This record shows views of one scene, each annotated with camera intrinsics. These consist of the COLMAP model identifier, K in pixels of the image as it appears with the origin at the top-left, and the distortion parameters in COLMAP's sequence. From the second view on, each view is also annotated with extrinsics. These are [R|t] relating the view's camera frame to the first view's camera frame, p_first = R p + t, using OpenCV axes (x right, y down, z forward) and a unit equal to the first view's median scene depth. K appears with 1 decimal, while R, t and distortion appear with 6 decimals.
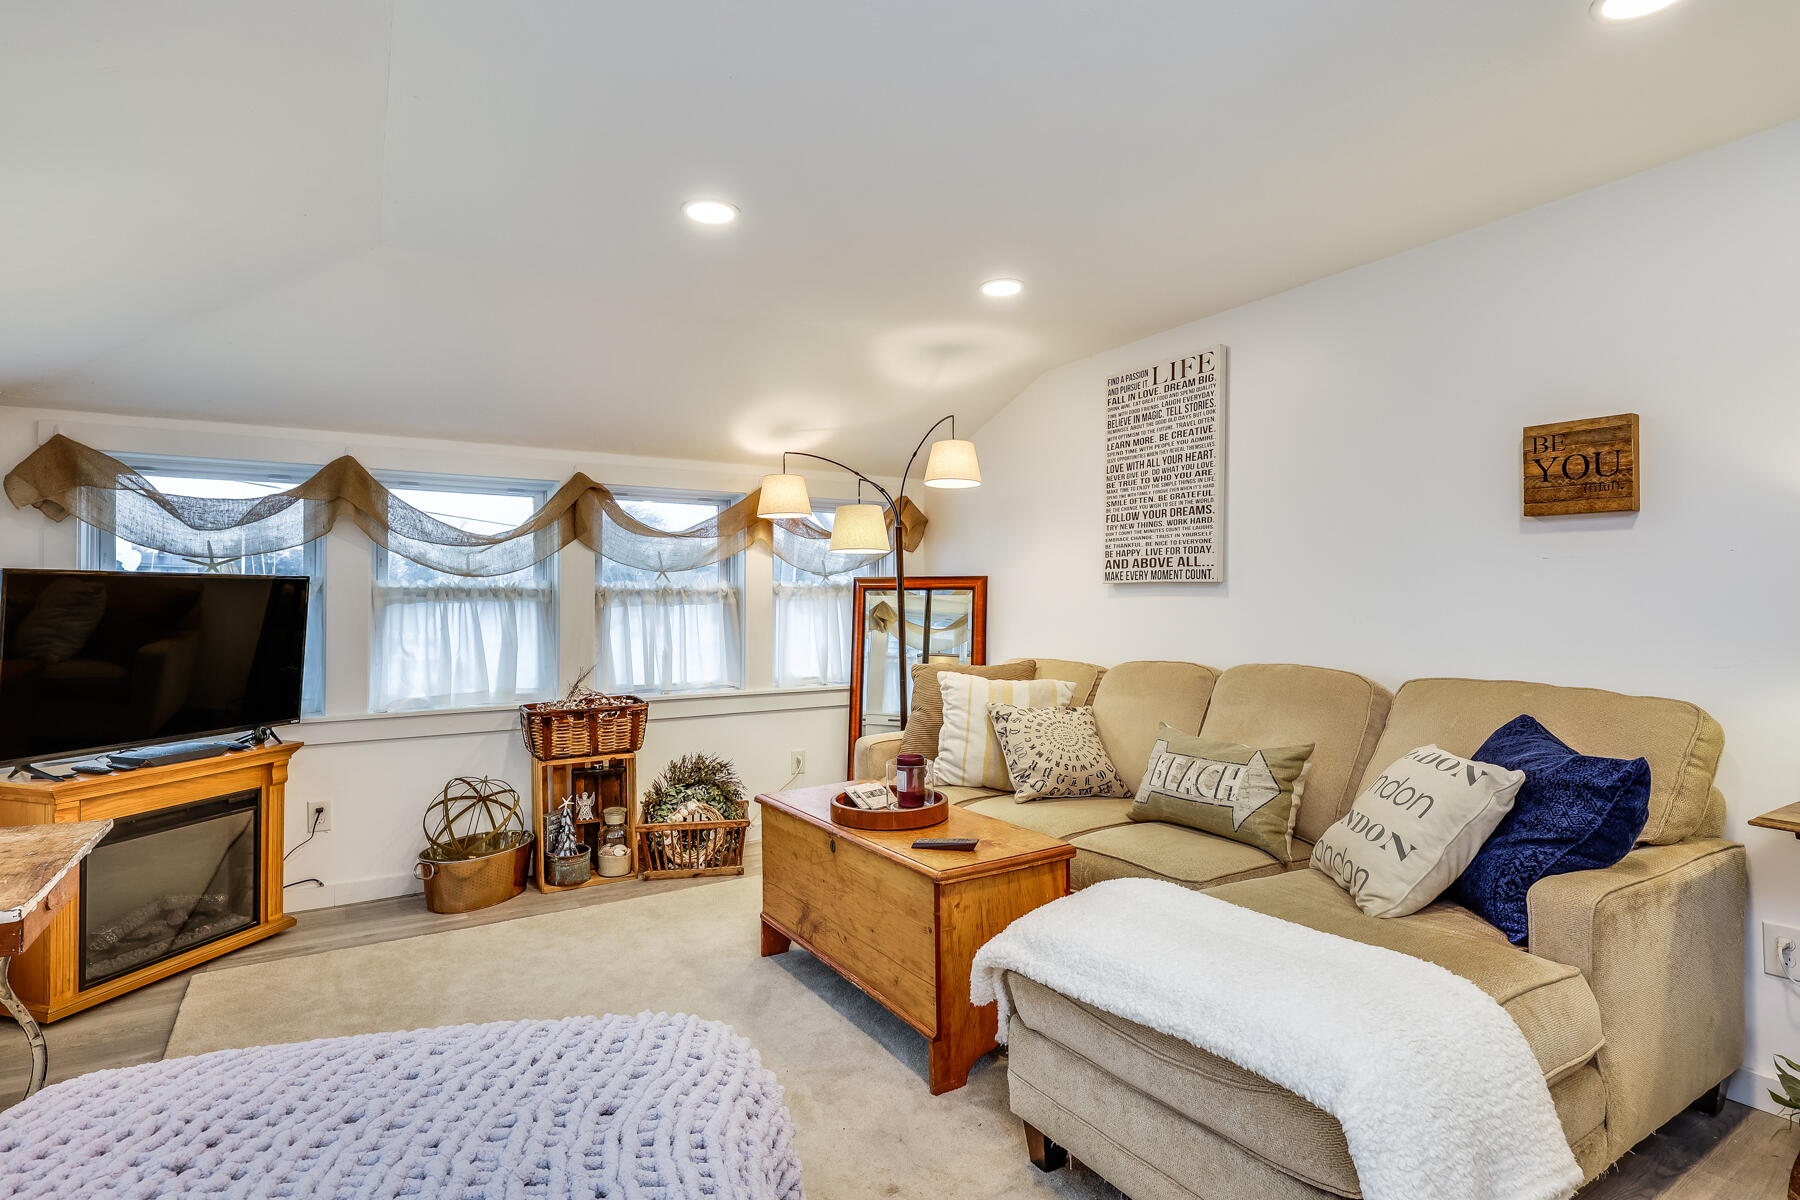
lens RADIAL K [[912.9, 0, 902.3], [0, 912.9, 609.3], [0, 0, 1]] dist [0.003892, 0.000500]
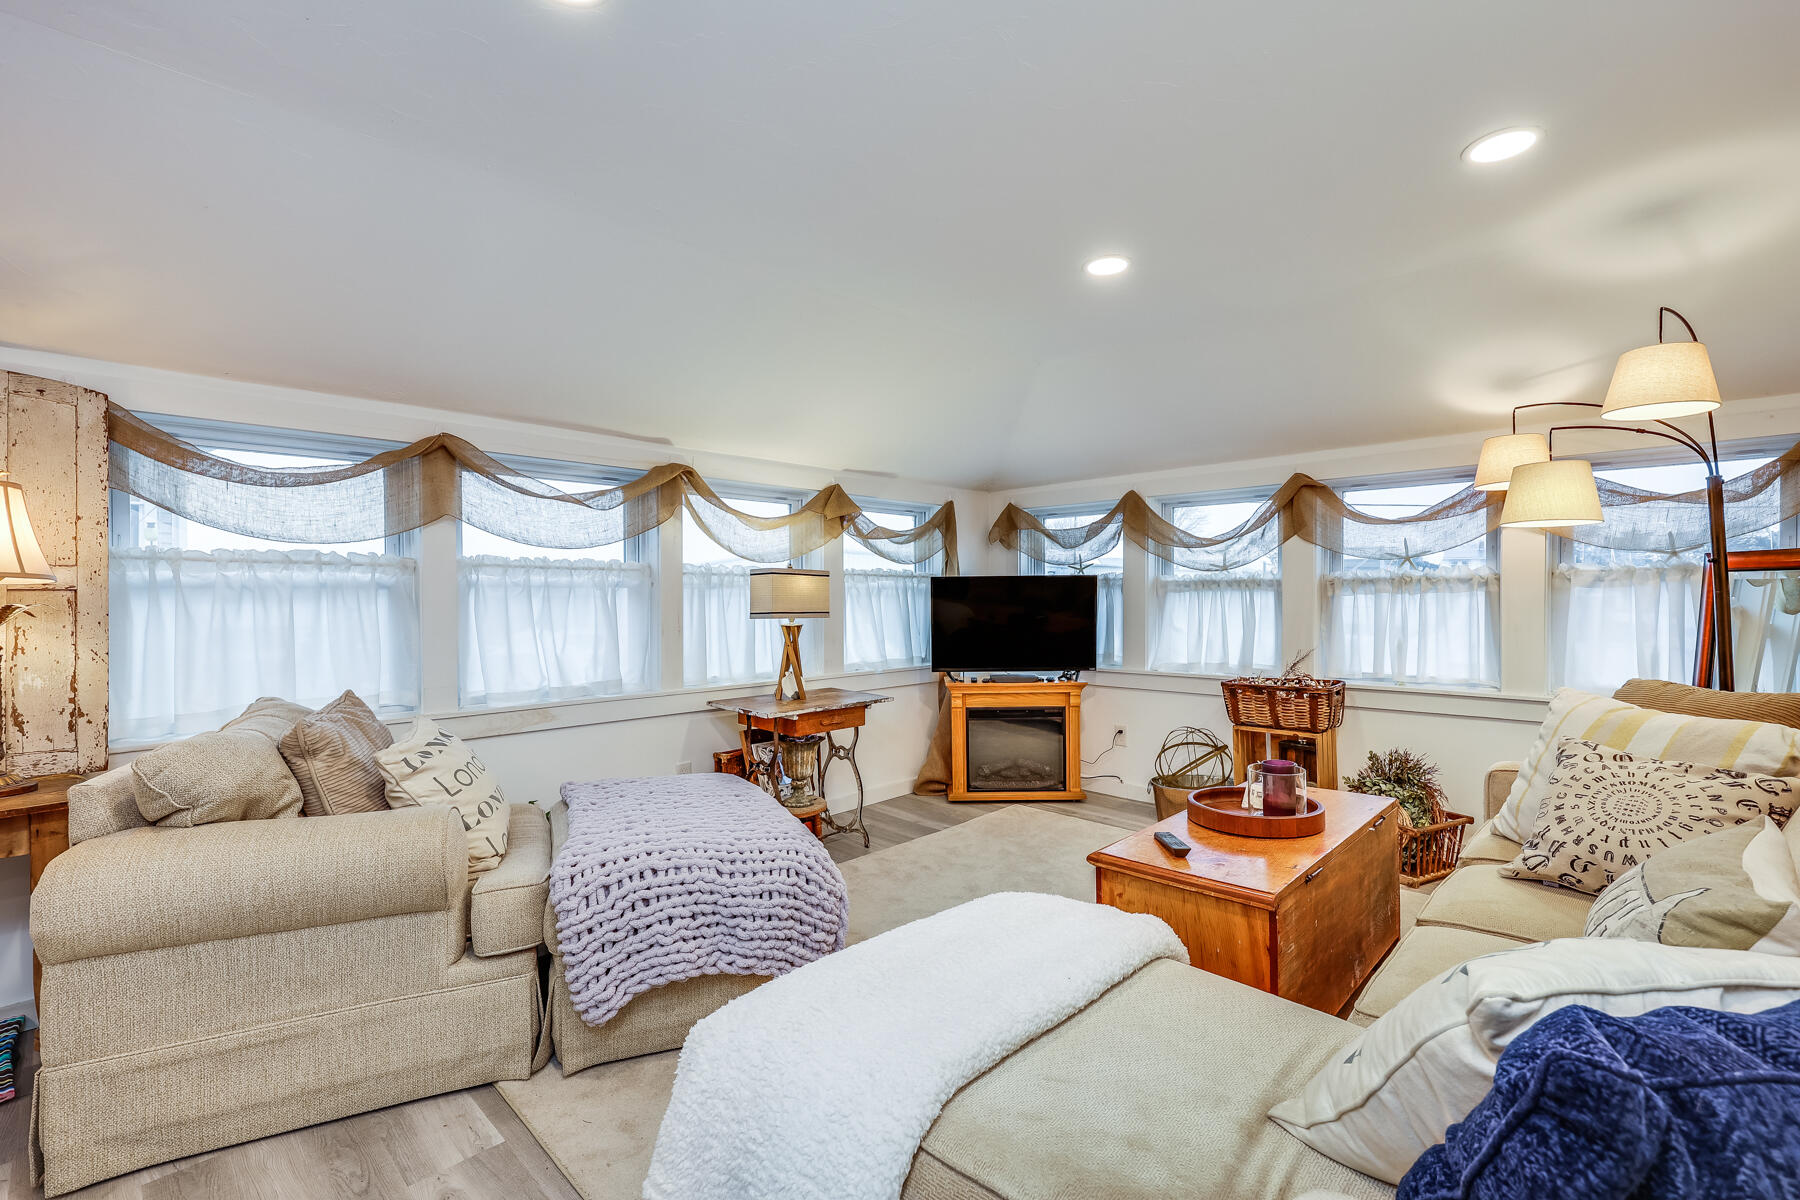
lens RADIAL K [[792.1, 0, 901.5], [0, 792.1, 608.8], [0, 0, 1]] dist [0.000214, -0.000102]
pose [[0.231356, 0.019202, -0.972680, 0.508630], [-0.001929, 0.999812, 0.019279, -0.003989], [0.972867, -0.002584, 0.231350, 0.340636]]
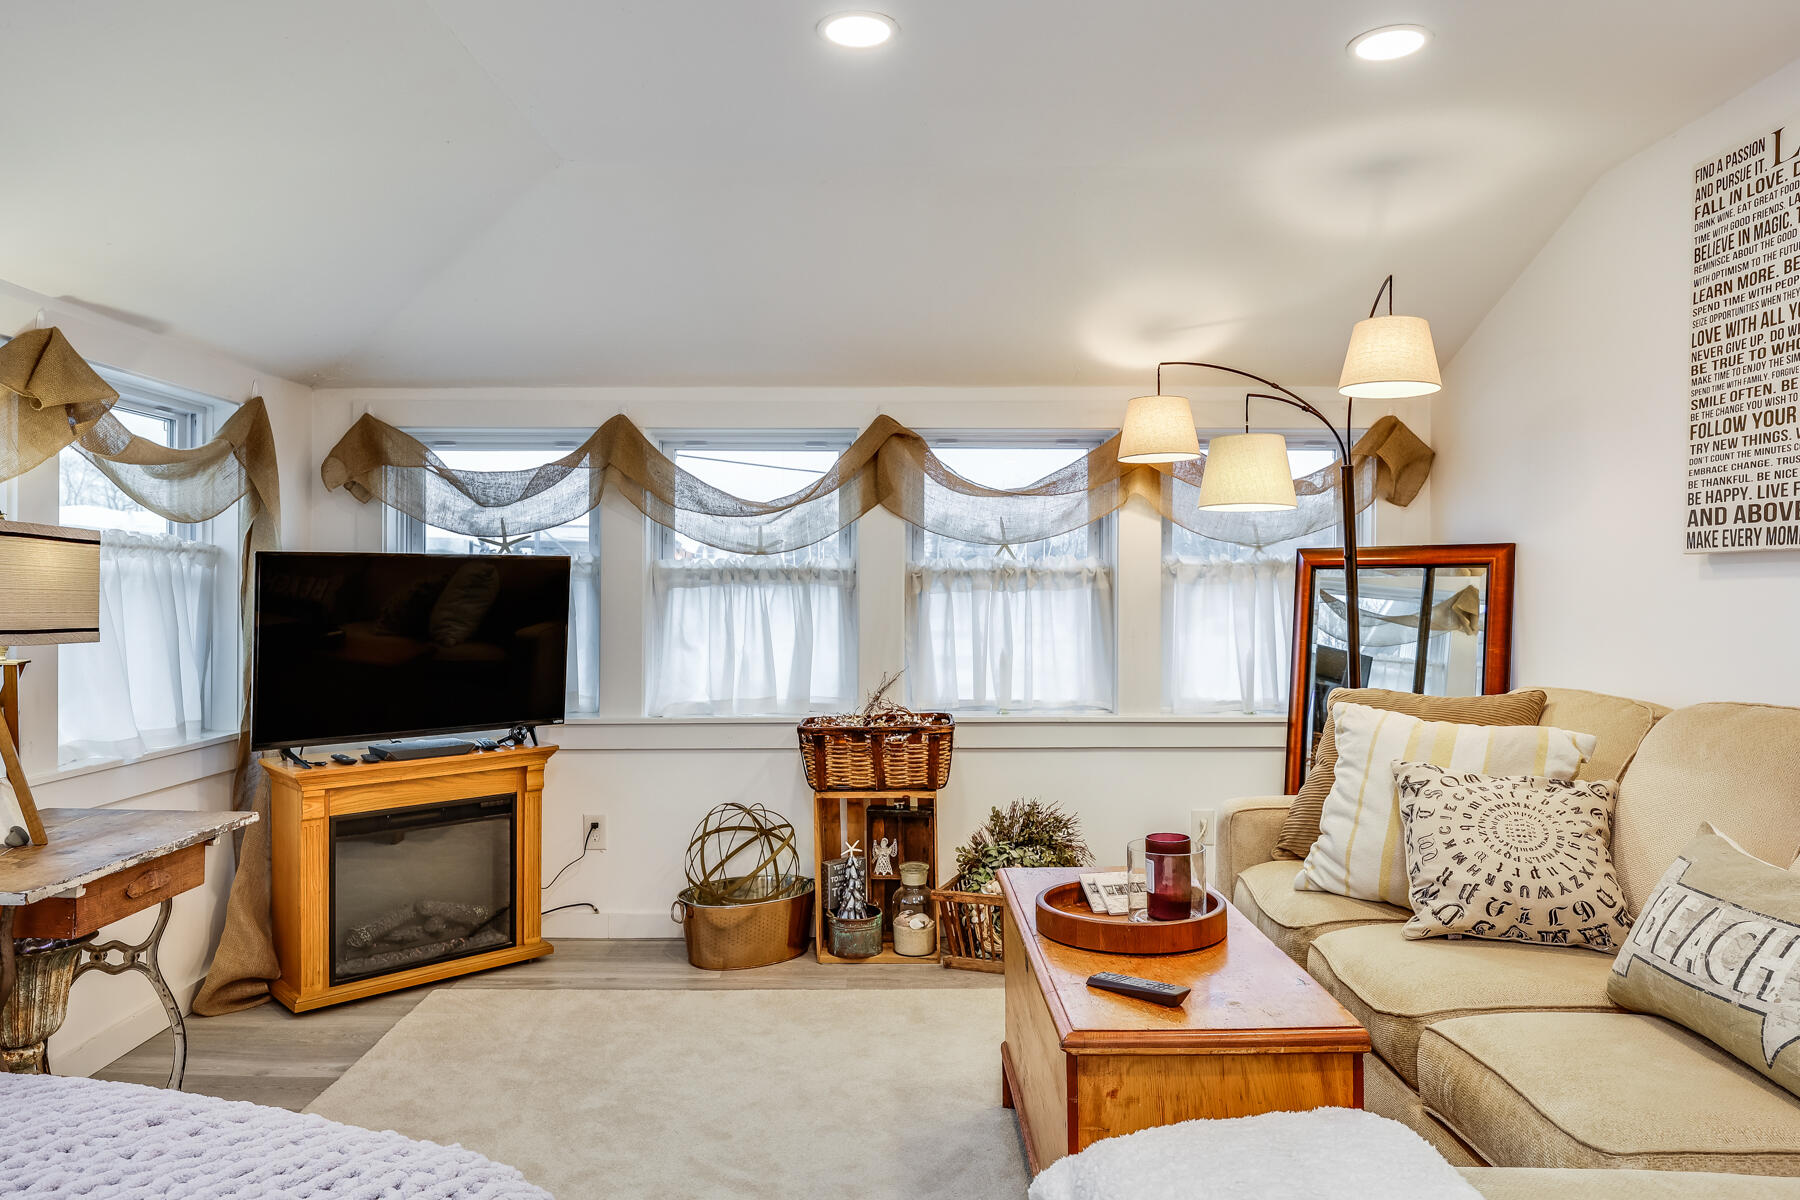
lens RADIAL K [[1252.0, 0, 900.0], [0, 1252.0, 600.0], [0, 0, 1]] dist [0.003868, -0.000157]
pose [[0.849804, 0.008074, -0.527037, 0.224091], [-0.006450, 0.999967, 0.004918, -0.001810], [0.527059, -0.000780, 0.849828, 0.136897]]
